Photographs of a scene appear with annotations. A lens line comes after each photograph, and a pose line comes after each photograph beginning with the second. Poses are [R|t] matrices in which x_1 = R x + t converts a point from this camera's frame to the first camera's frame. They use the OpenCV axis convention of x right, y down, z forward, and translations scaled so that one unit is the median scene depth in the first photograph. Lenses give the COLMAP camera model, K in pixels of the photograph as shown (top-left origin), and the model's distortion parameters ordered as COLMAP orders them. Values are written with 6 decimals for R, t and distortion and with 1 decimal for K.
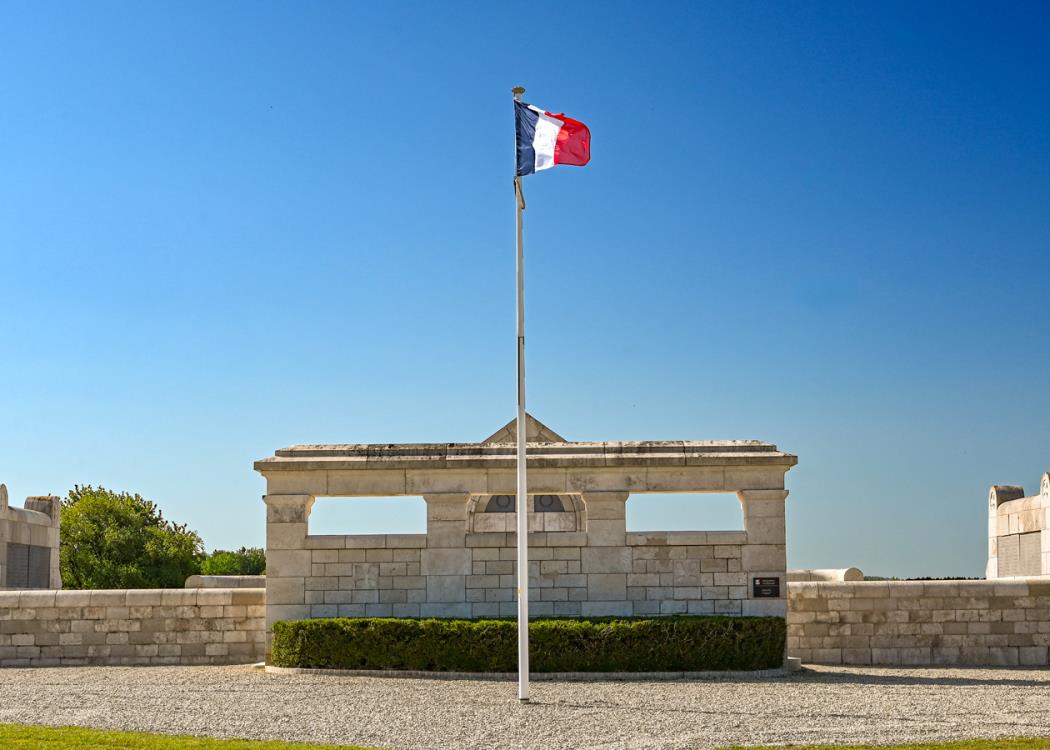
lens RADIAL K [[1887.7, 0, 525.0], [0, 1887.7, 375.0], [0, 0, 1]] dist [0.004306, -0.030616]
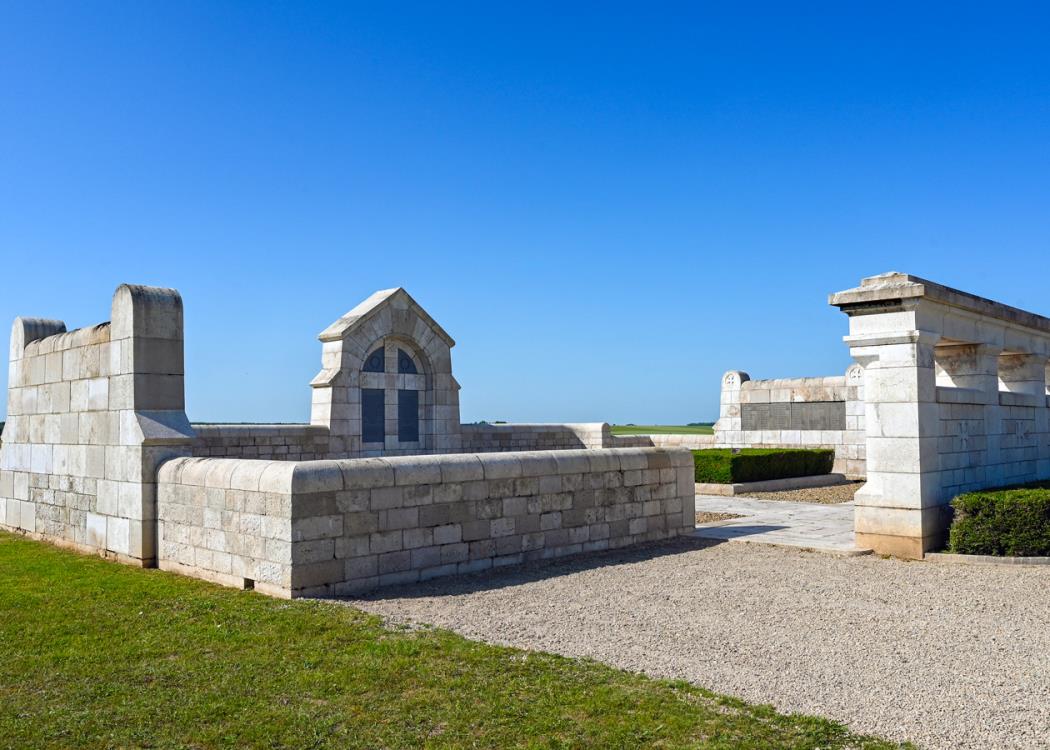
lens RADIAL K [[872.1, 0, 525.0], [0, 872.1, 375.0], [0, 0, 1]] dist [0.009878, 0.004077]
pose [[0.725473, 0.045784, 0.686726, -0.488676], [-0.081571, 0.996472, 0.019738, 0.088006], [-0.683399, -0.070336, 0.726649, 0.851514]]
